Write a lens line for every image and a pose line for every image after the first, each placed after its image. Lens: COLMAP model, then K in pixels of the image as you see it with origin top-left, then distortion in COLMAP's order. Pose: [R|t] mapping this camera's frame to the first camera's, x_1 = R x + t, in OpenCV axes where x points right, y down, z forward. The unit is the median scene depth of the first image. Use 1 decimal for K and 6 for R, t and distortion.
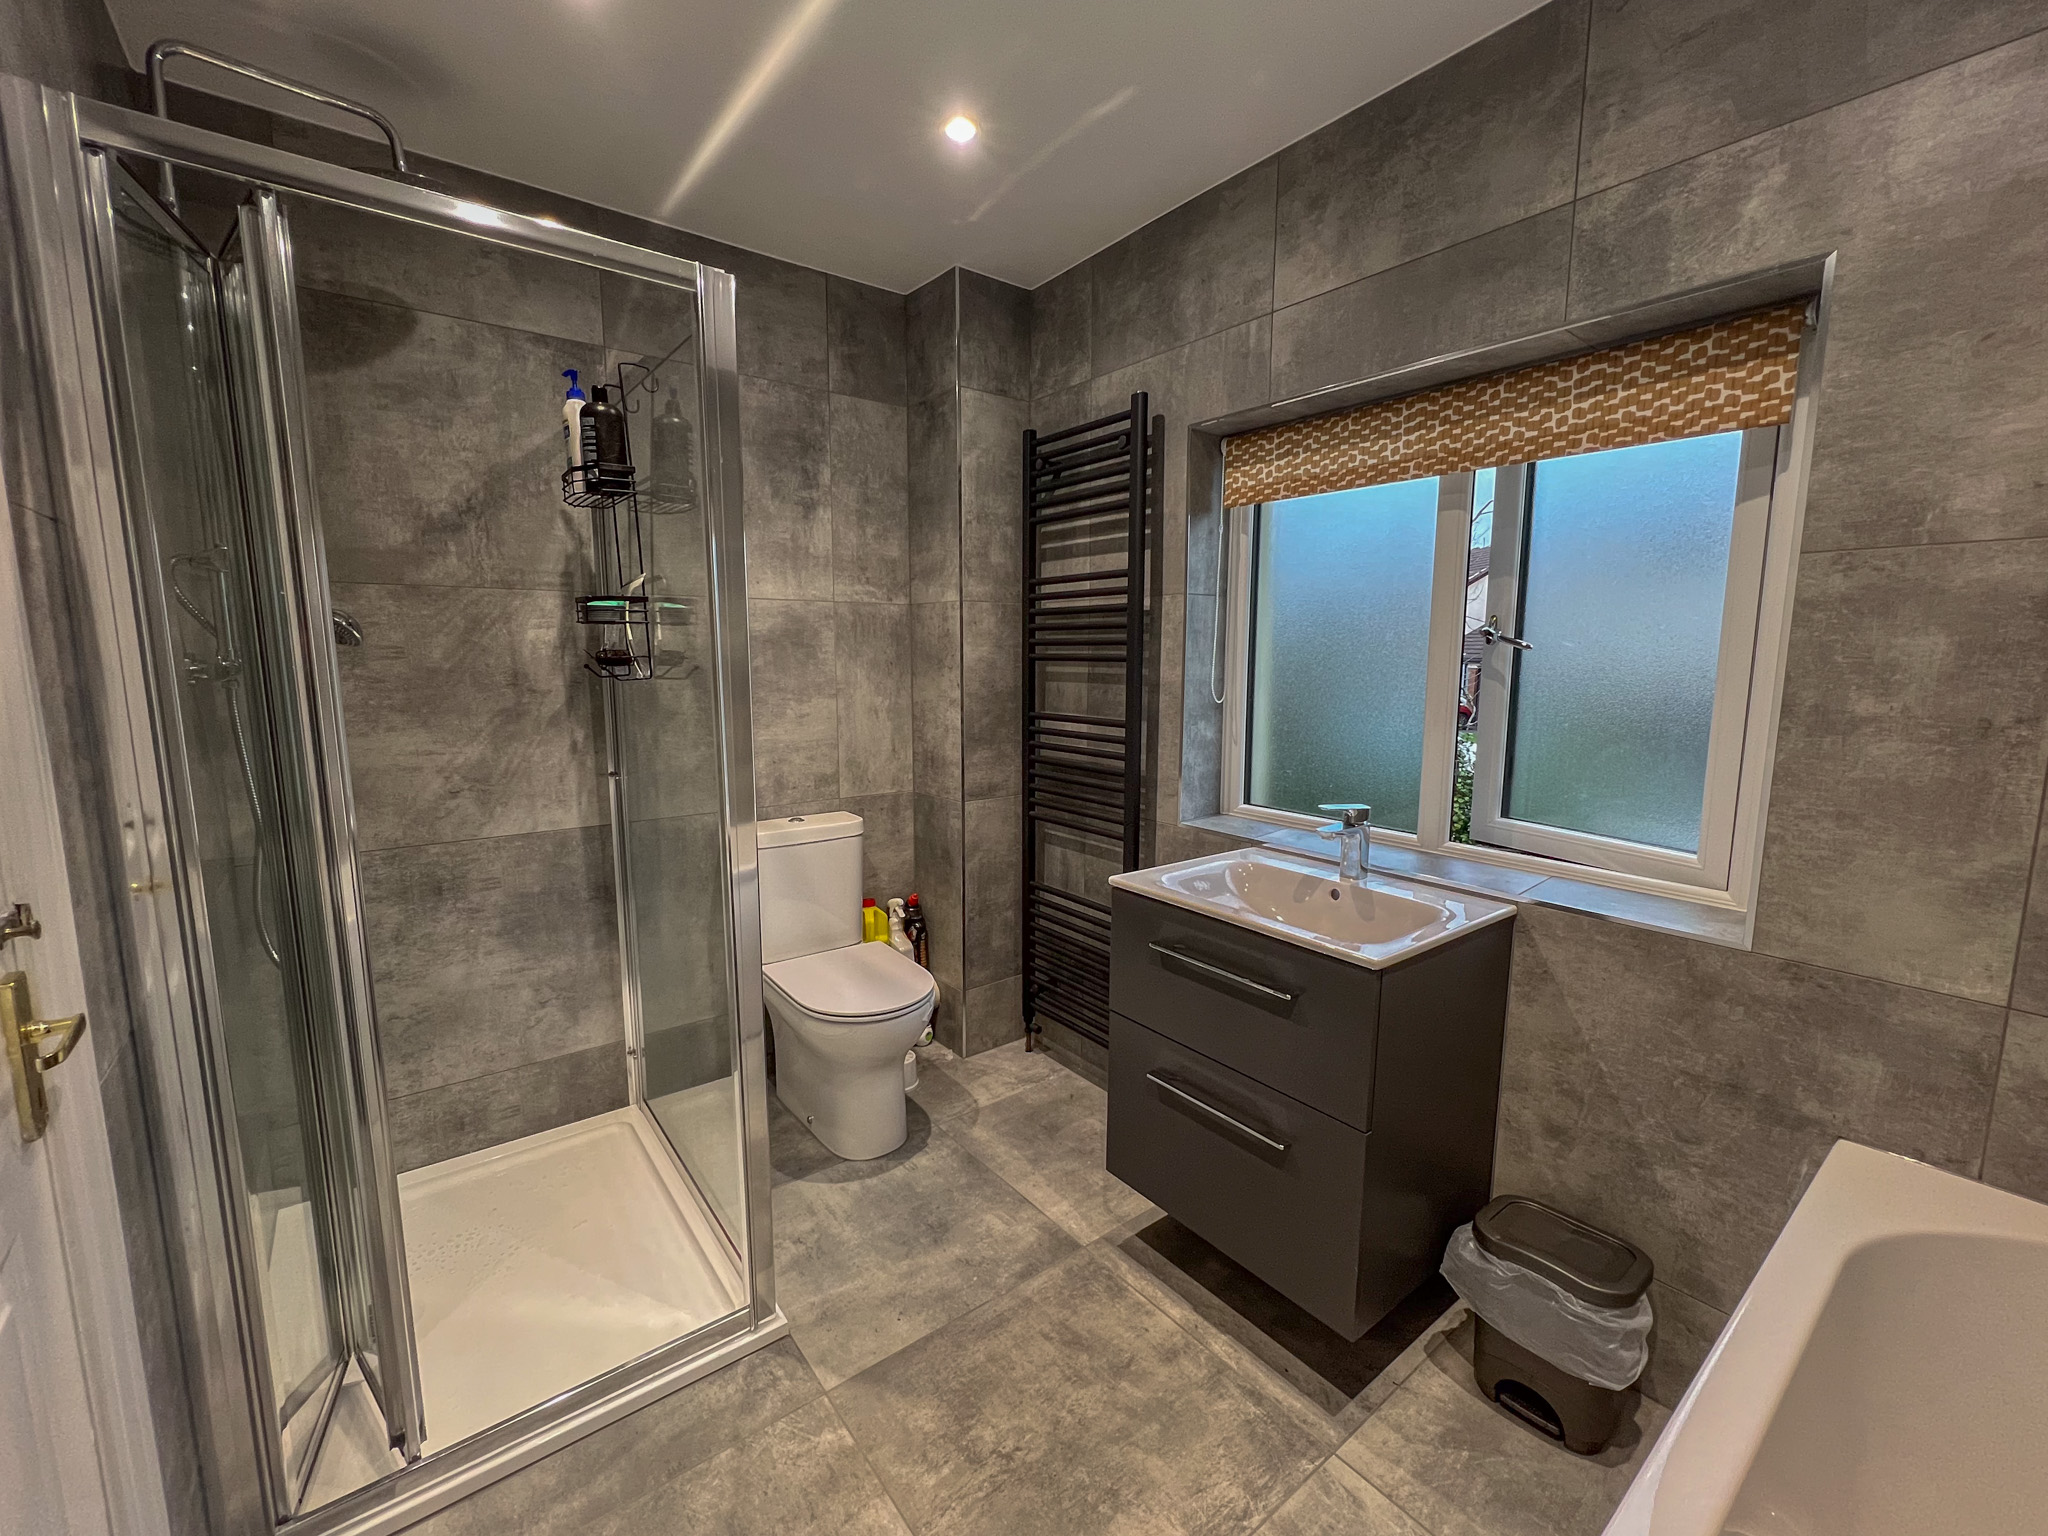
lens RADIAL K [[842.6, 0, 1024.0], [0, 842.6, 768.0], [0, 0, 1]] dist [-0.001087, -0.000096]
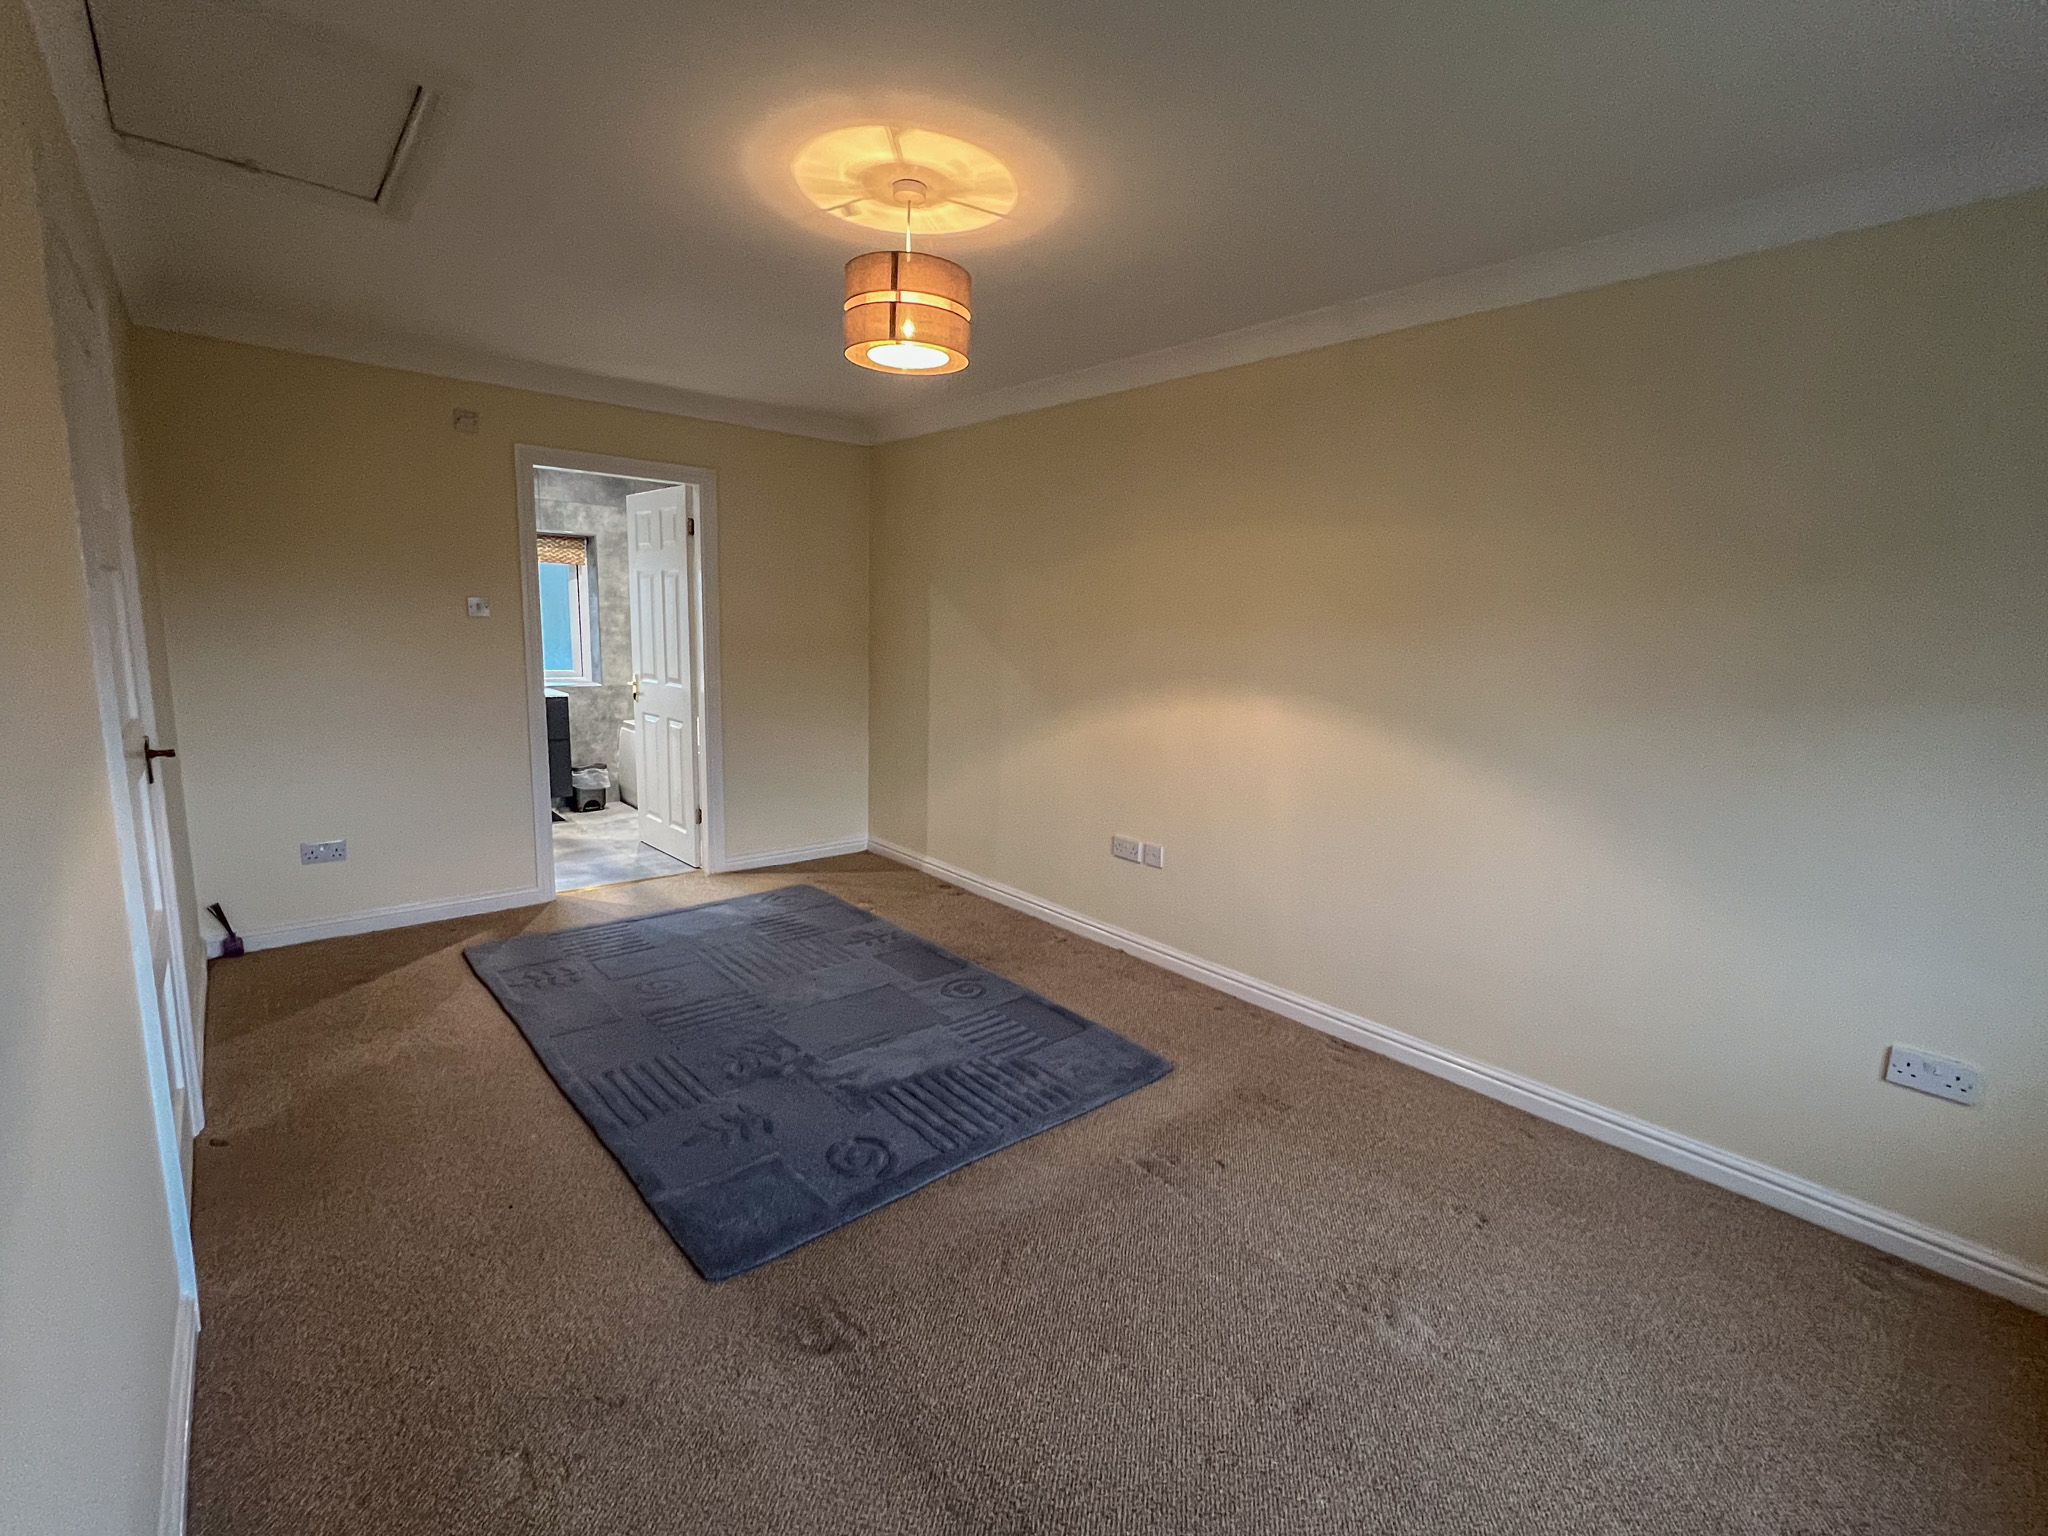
lens RADIAL K [[842.6, 0, 1024.0], [0, 842.6, 768.0], [0, 0, 1]] dist [-0.001087, -0.000096]
pose [[-0.082512, -0.158068, 0.983975, -4.001299], [0.103870, 0.980600, 0.166236, 0.145983], [-0.991162, 0.115922, -0.064493, -0.921392]]
